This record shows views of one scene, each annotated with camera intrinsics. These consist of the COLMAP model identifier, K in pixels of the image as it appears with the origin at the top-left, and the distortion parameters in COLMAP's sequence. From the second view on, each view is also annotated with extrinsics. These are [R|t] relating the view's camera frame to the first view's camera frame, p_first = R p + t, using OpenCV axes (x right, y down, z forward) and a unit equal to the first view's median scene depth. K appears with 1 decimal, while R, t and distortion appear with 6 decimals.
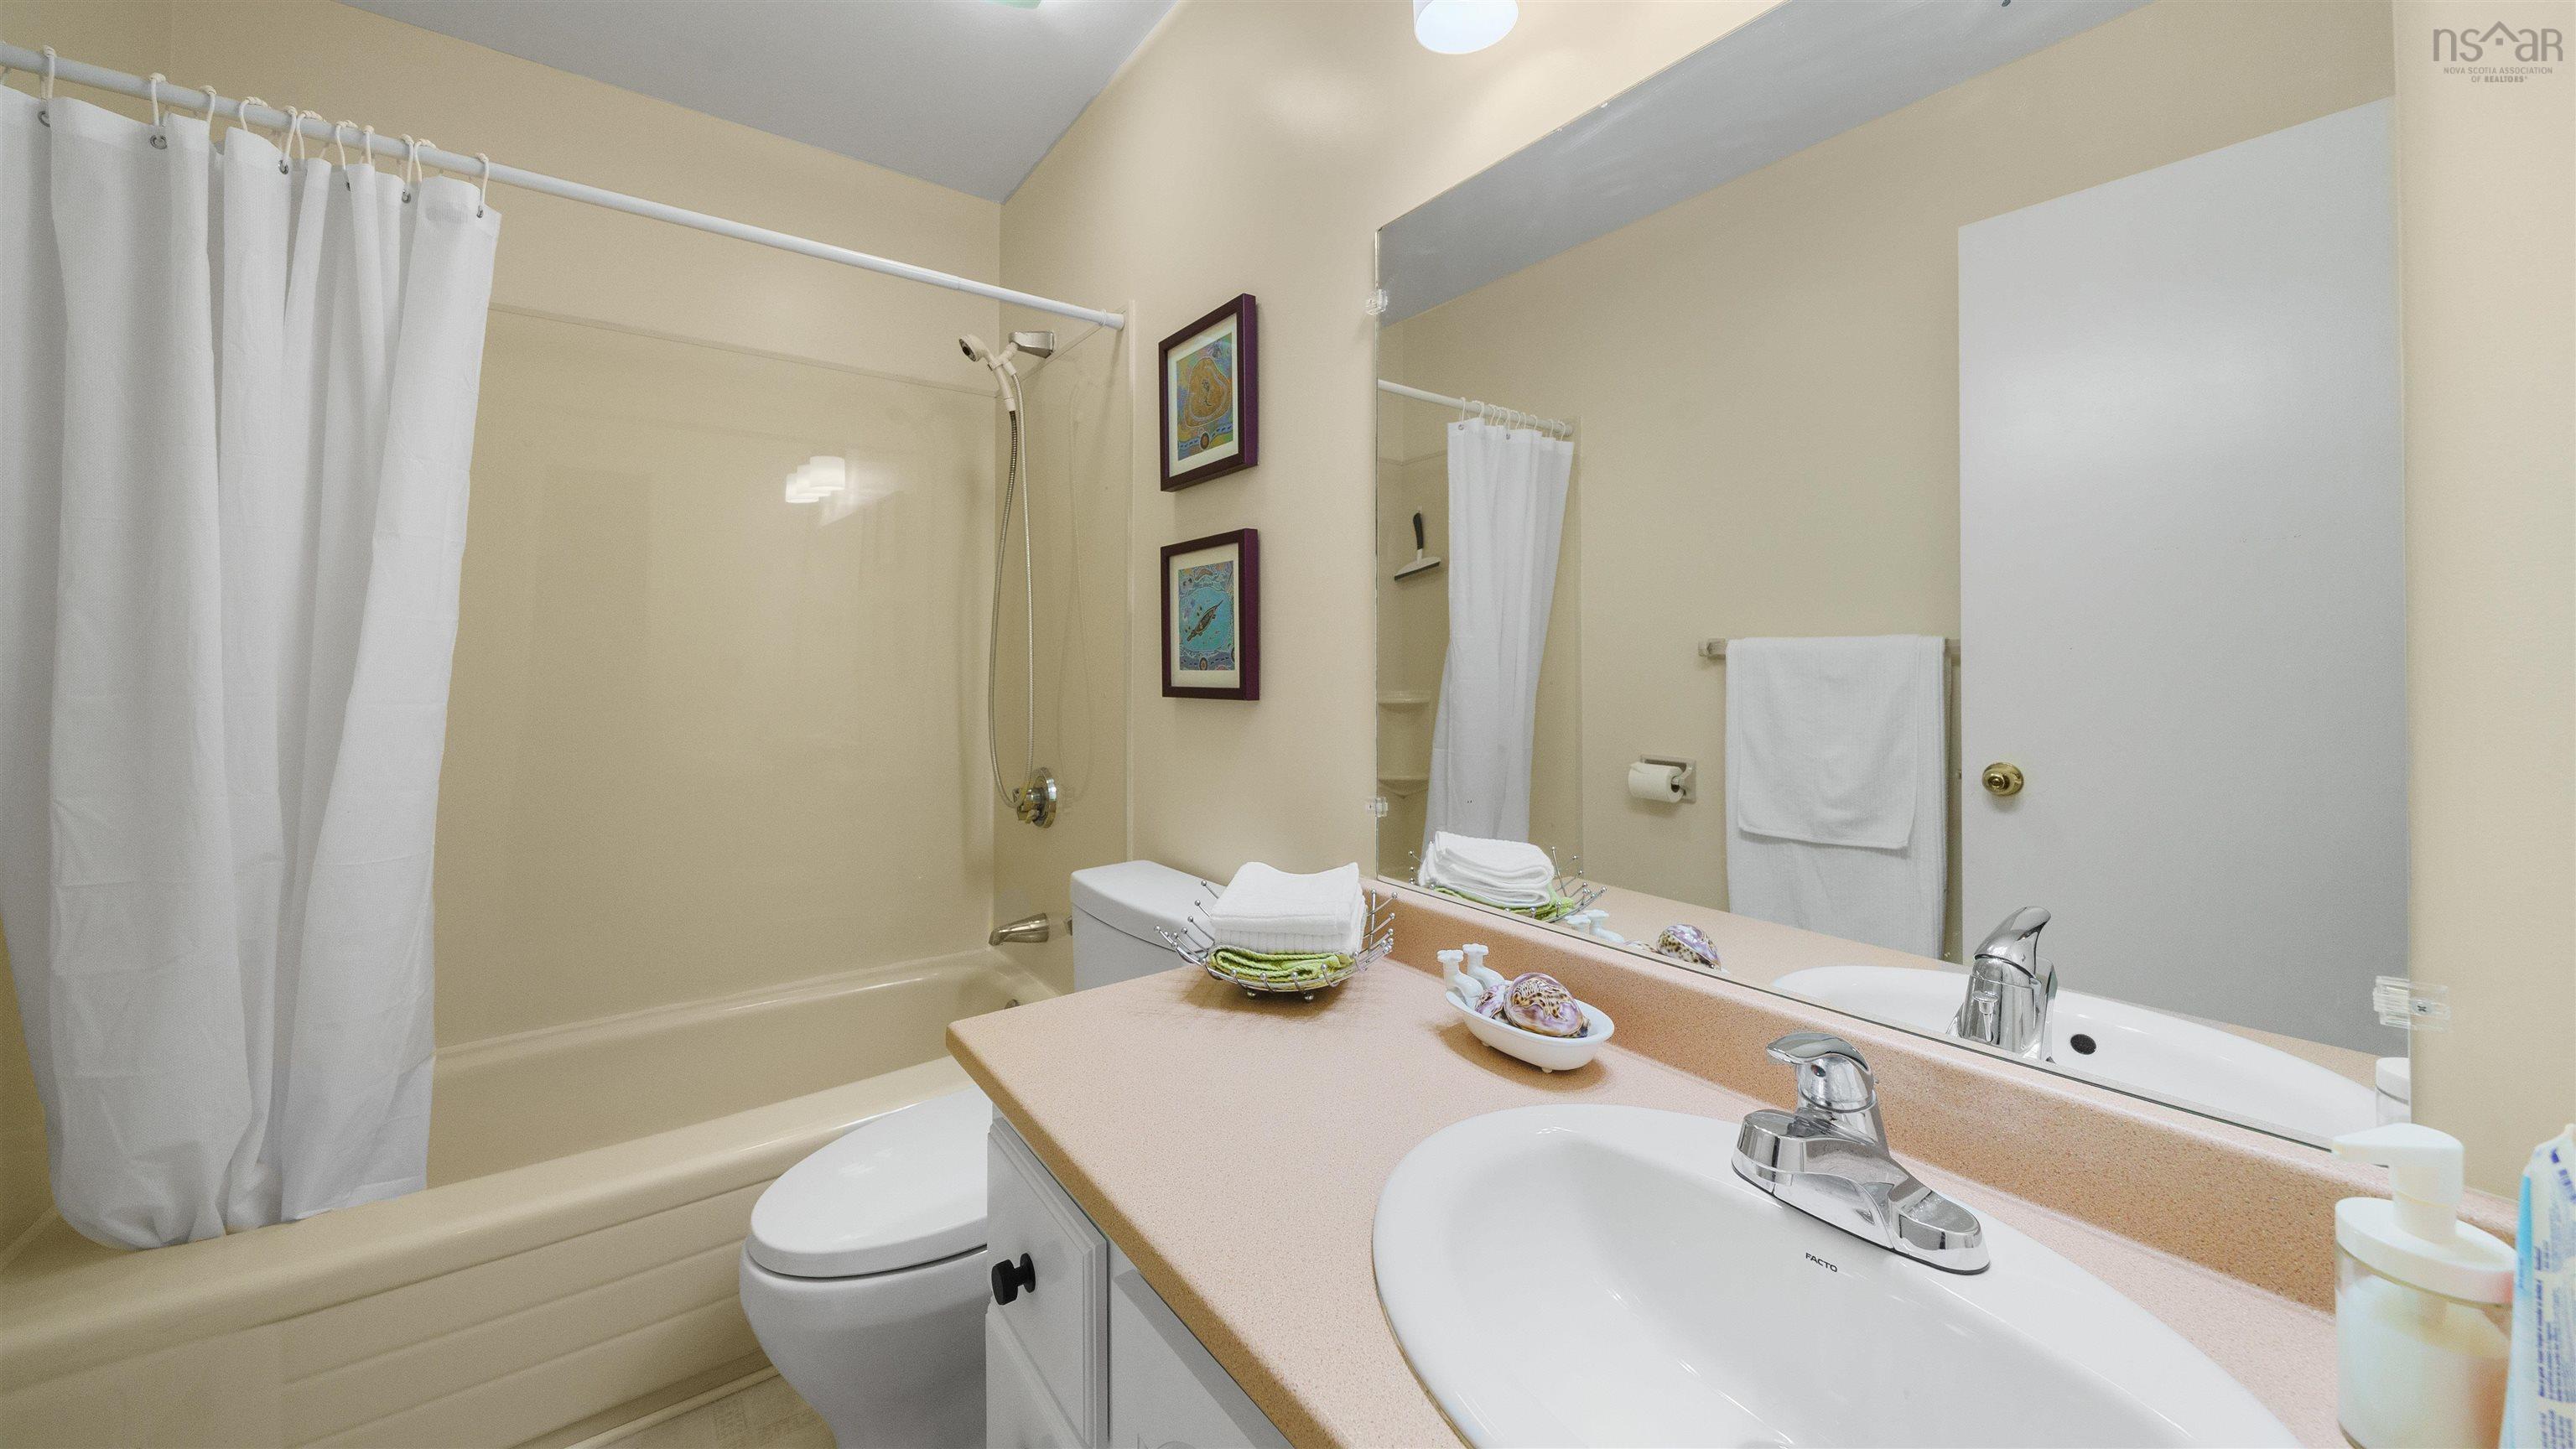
lens RADIAL K [[909.6, 0, 1298.3], [0, 909.6, 681.6], [0, 0, 1]] dist [-0.006156, 0.000058]
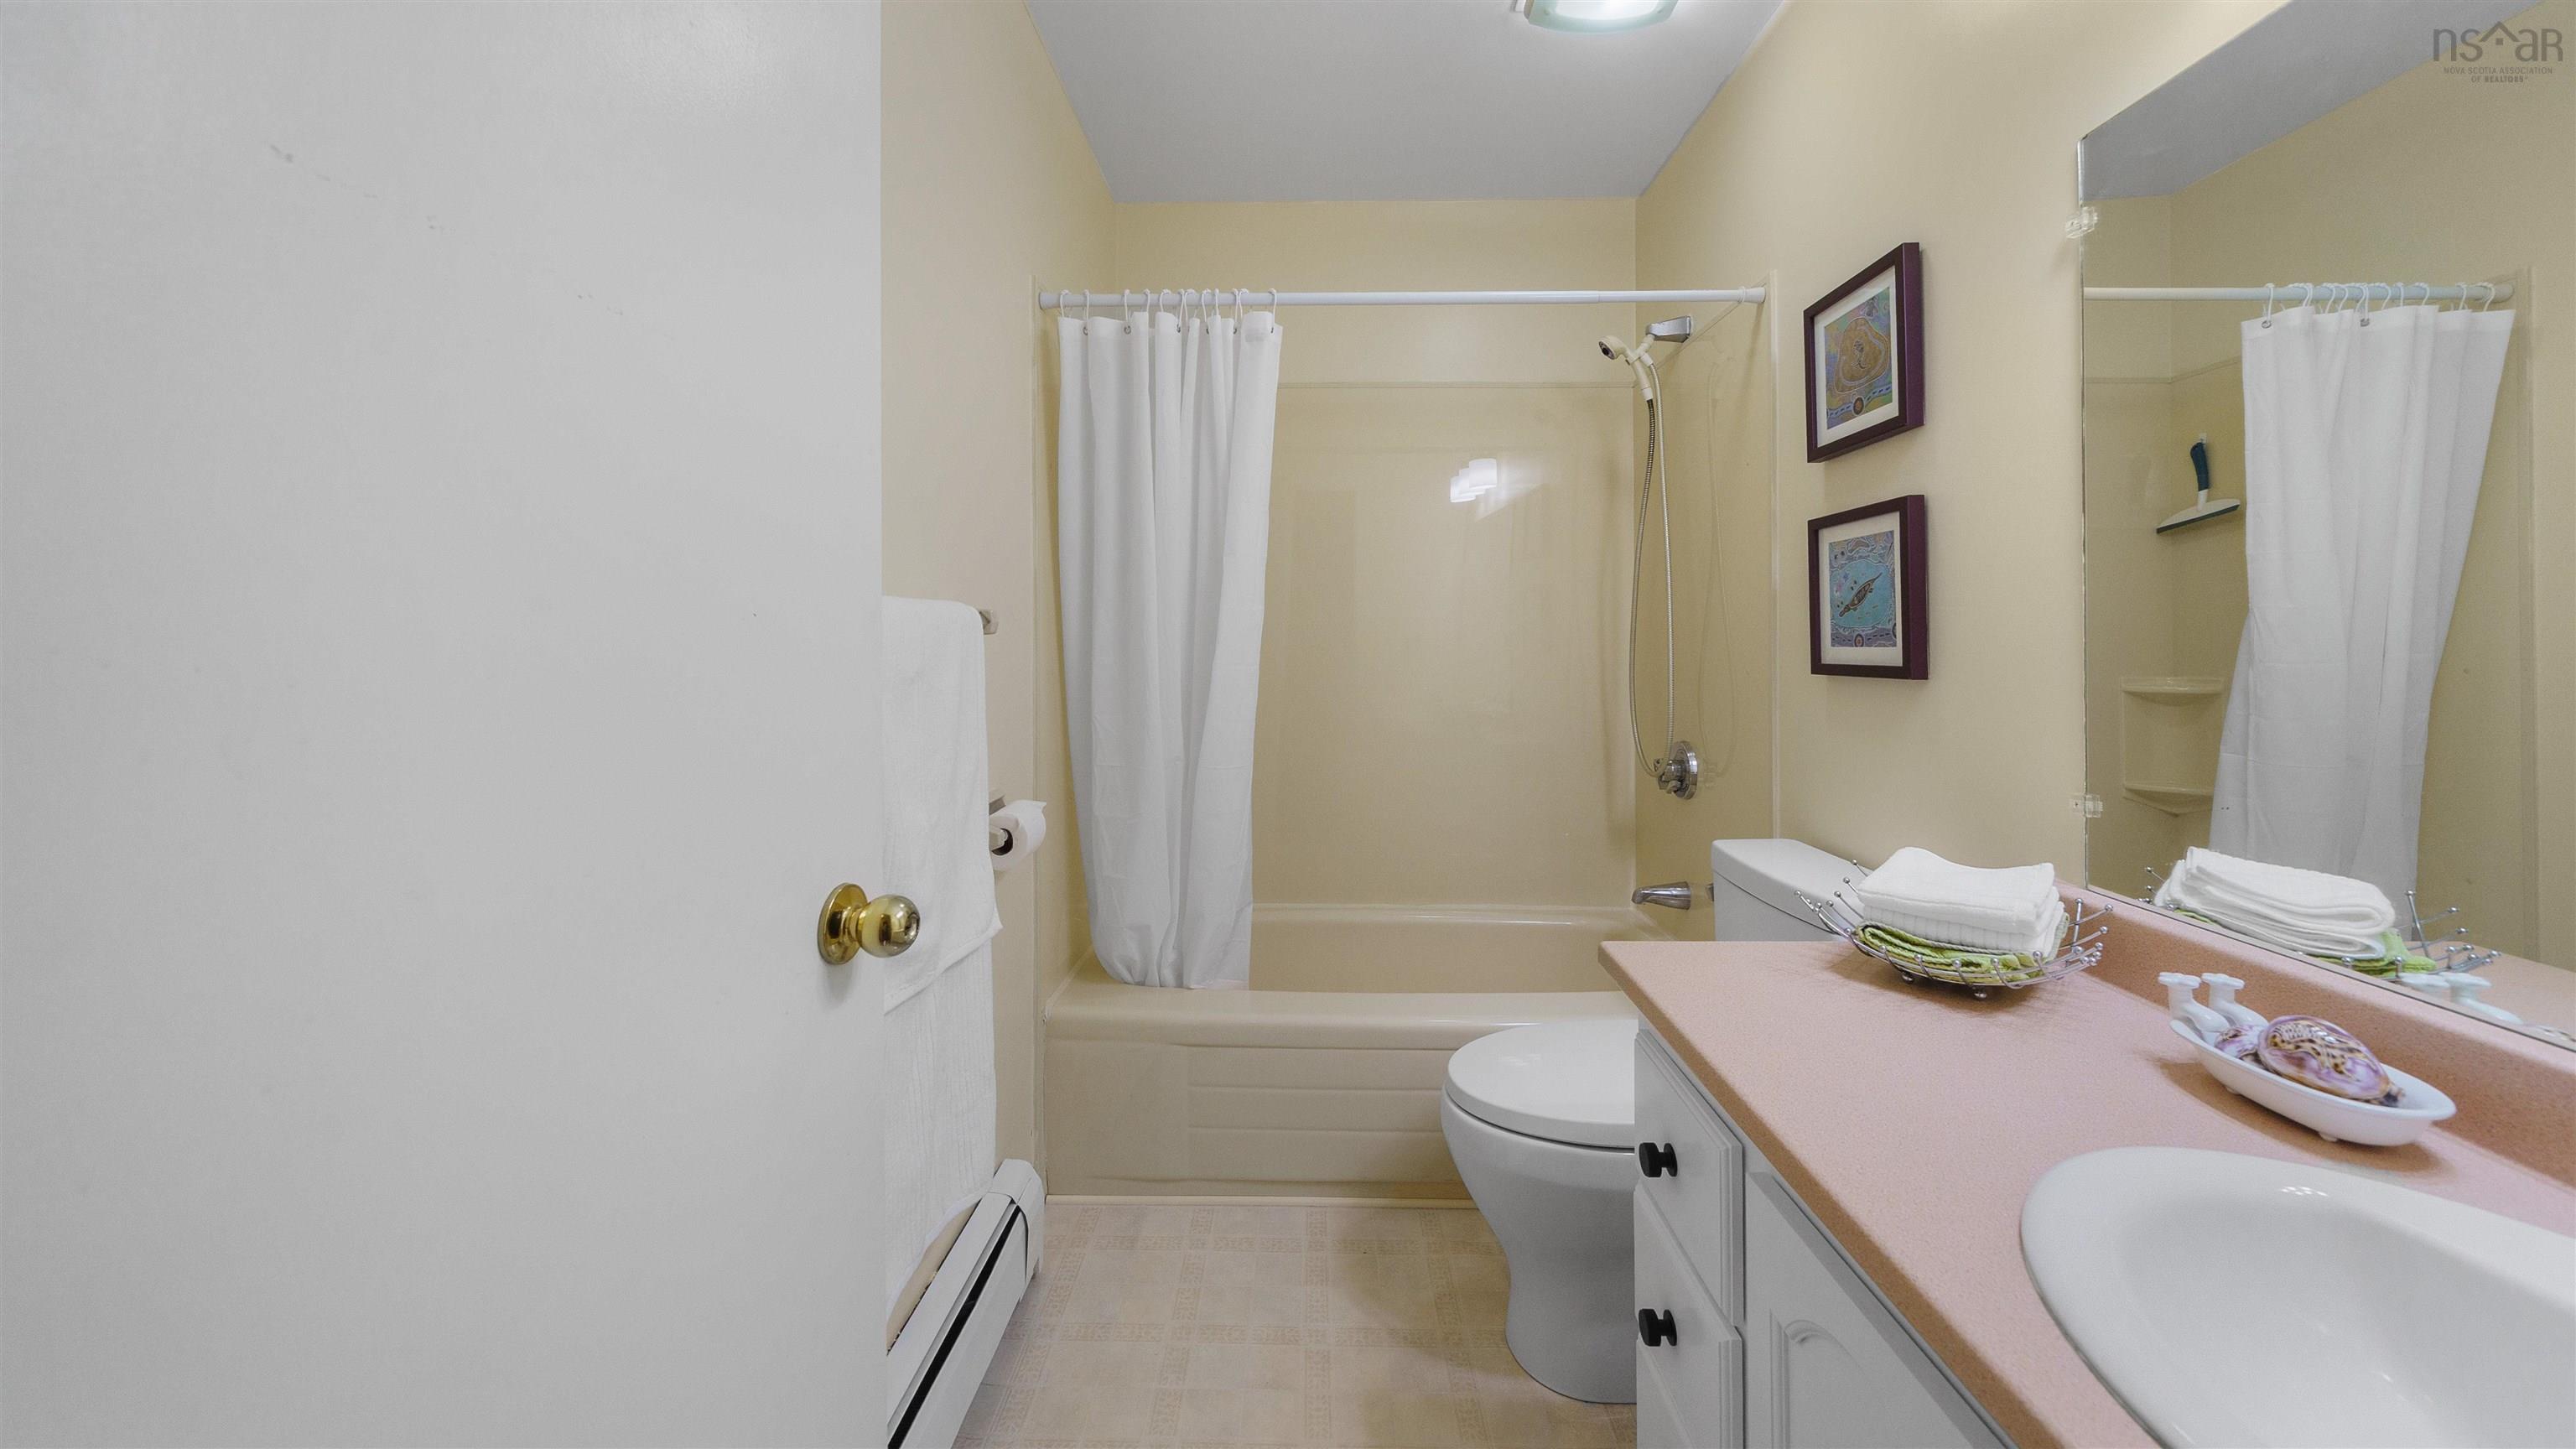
lens RADIAL K [[905.1, 0, 1284.9], [0, 905.1, 602.1], [0, 0, 1]] dist [-0.005176, -0.000215]
pose [[0.771755, -0.024740, -0.635438, 0.031001], [-0.014748, 0.998278, -0.056779, 0.002645], [0.635749, 0.053191, 0.770061, -0.103492]]
